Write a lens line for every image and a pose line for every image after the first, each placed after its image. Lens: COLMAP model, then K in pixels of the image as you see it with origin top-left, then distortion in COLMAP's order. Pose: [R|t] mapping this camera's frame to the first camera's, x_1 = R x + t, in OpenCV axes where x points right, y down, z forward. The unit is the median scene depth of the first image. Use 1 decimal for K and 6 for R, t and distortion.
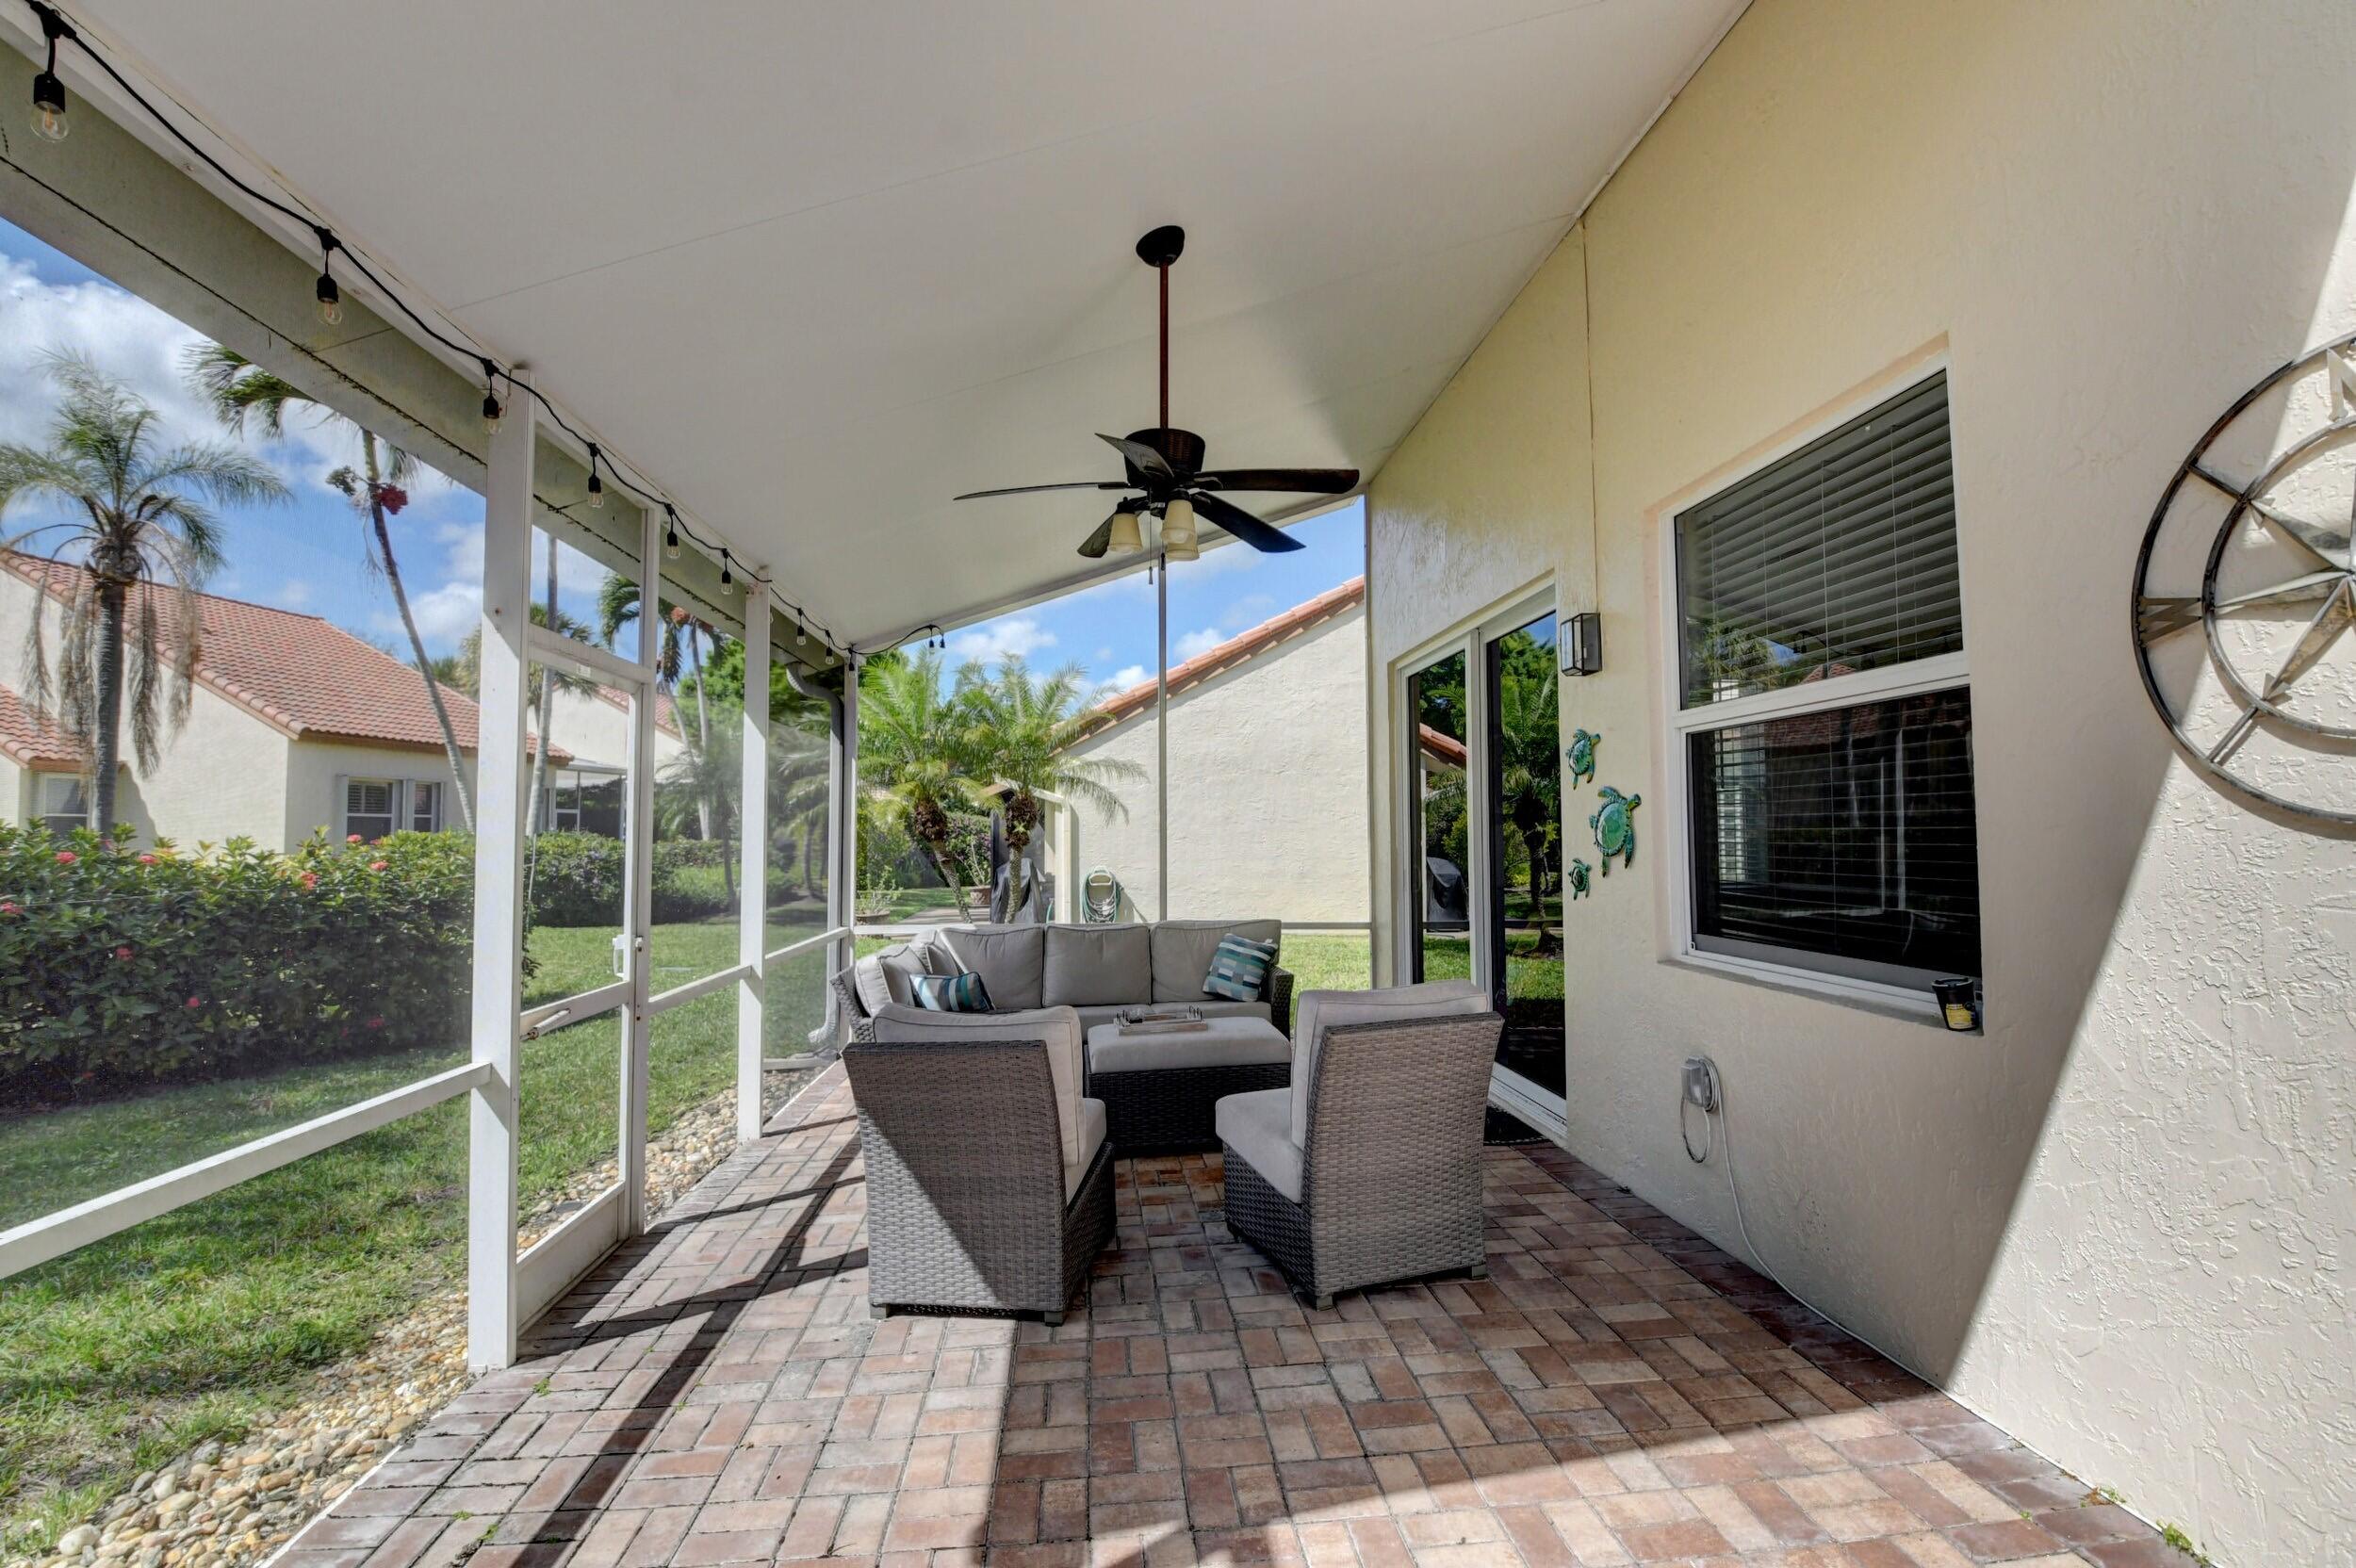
lens RADIAL K [[1035.3, 0, 1166.5], [0, 1035.3, 786.9], [0, 0, 1]] dist [0.030852, -0.038508]
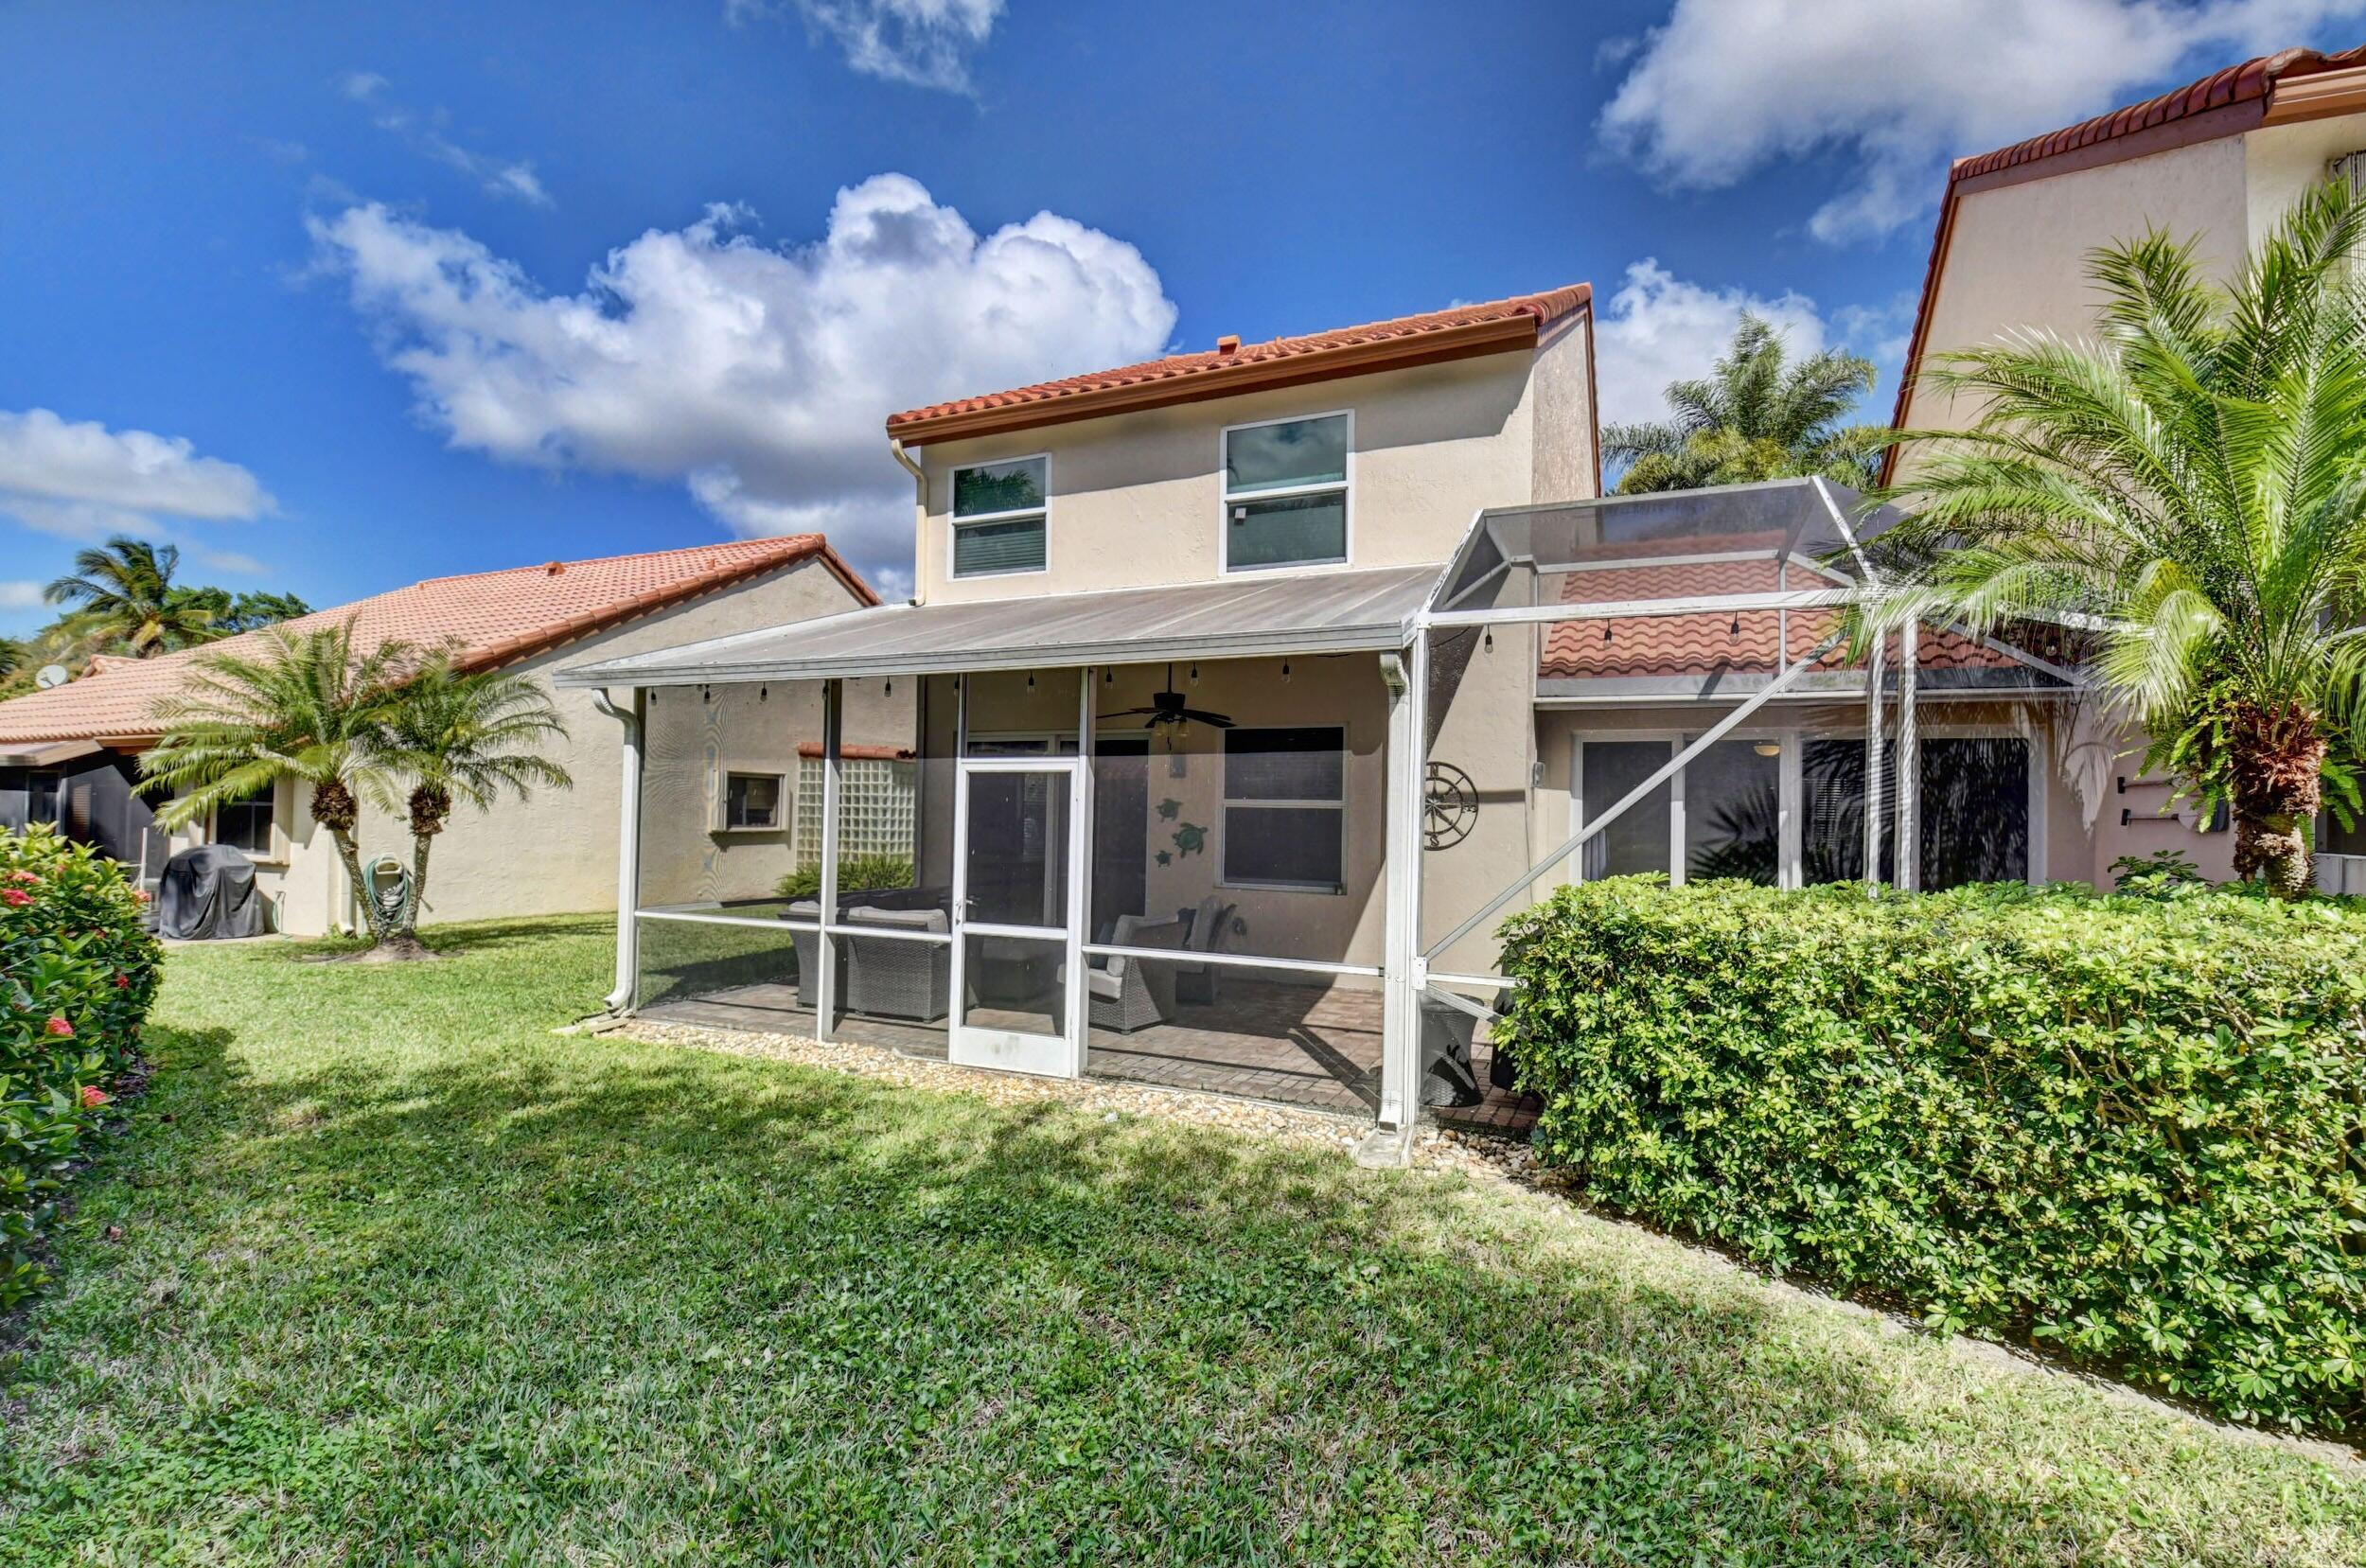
lens RADIAL K [[1039.7, 0, 1171.5], [0, 1039.7, 786.9], [0, 0, 1]] dist [0.030852, -0.038508]
pose [[0.493058, 0.041033, 0.869028, -2.010748], [-0.064898, 0.997839, -0.010294, -0.066775], [-0.867573, -0.051322, 0.494655, -0.267907]]
